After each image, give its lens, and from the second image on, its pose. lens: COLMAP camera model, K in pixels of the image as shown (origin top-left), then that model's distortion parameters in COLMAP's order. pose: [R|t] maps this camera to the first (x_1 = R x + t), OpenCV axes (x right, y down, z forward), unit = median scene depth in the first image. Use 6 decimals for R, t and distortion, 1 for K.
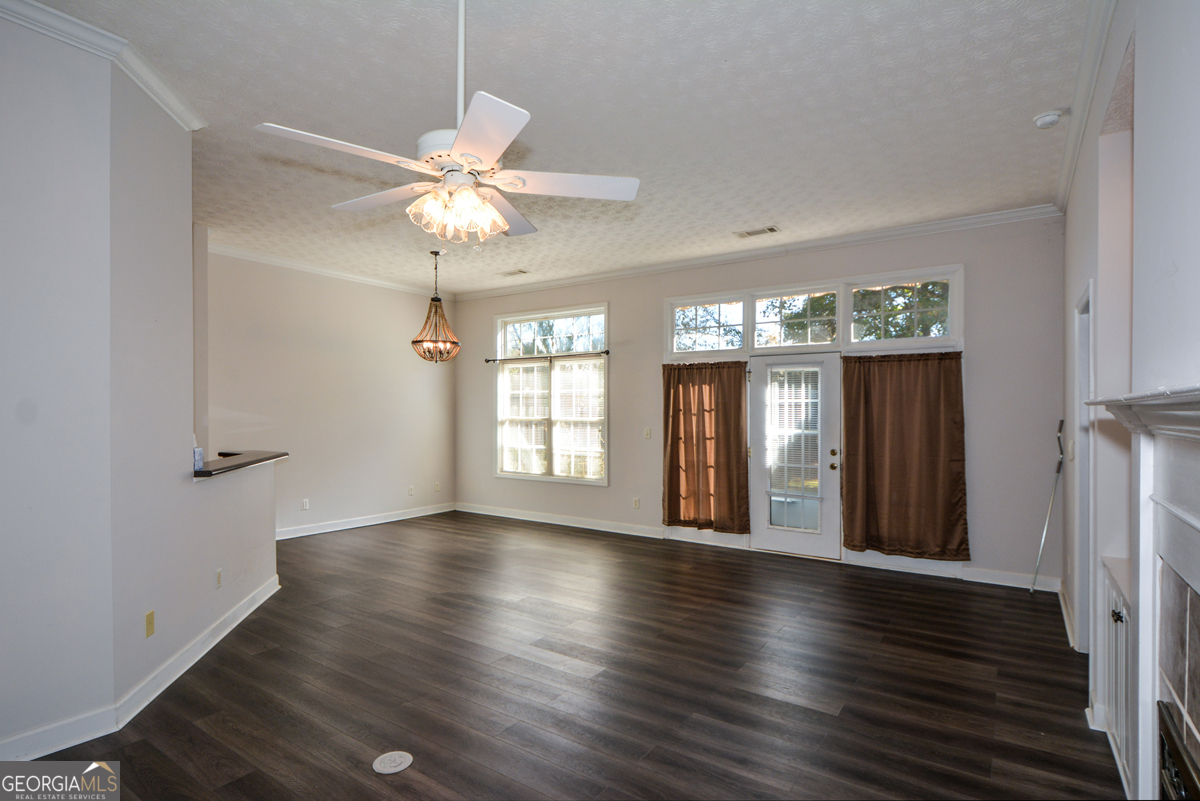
lens RADIAL K [[606.7, 0, 601.4], [0, 606.7, 410.2], [0, 0, 1]] dist [0.003282, -0.003809]
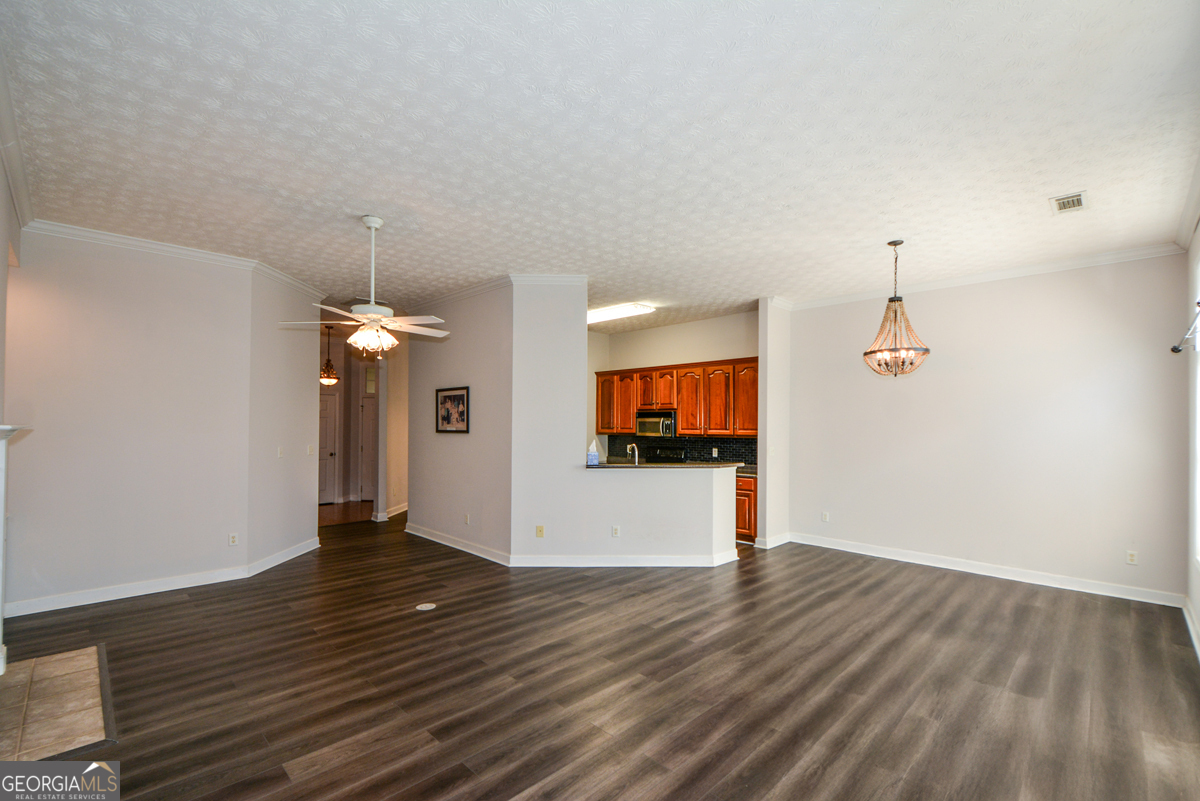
lens RADIAL K [[536.4, 0, 601.1], [0, 536.4, 419.9], [0, 0, 1]] dist [-0.006603, -0.000076]
pose [[-0.182367, -0.003852, -0.983223, 0.516232], [-0.013330, 0.999910, -0.001445, -0.013940], [0.983140, 0.012842, -0.182402, 0.758461]]
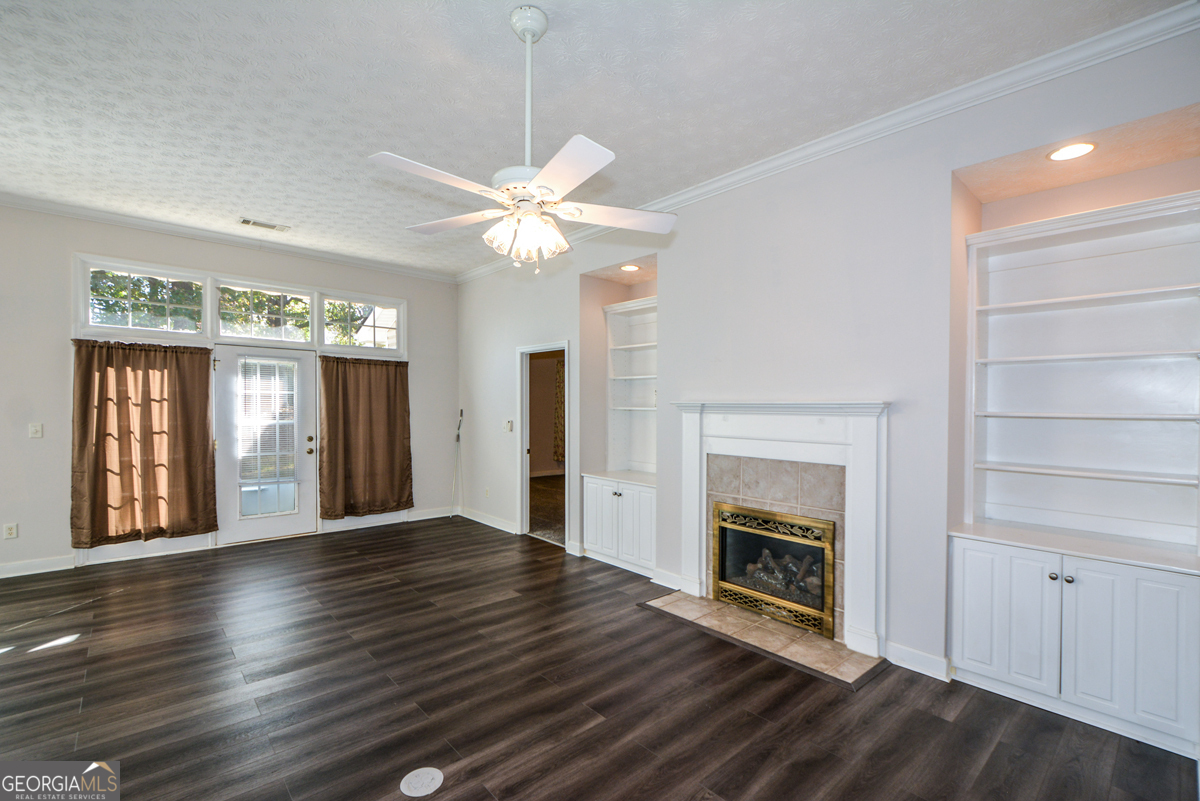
lens RADIAL K [[536.4, 0, 600.8], [0, 536.4, 395.6], [0, 0, 1]] dist [-0.006603, -0.000076]
pose [[0.231327, 0.022090, 0.972625, -0.436708], [-0.007899, 0.999752, -0.020827, 0.004959], [-0.972844, -0.002865, 0.231444, 0.223997]]
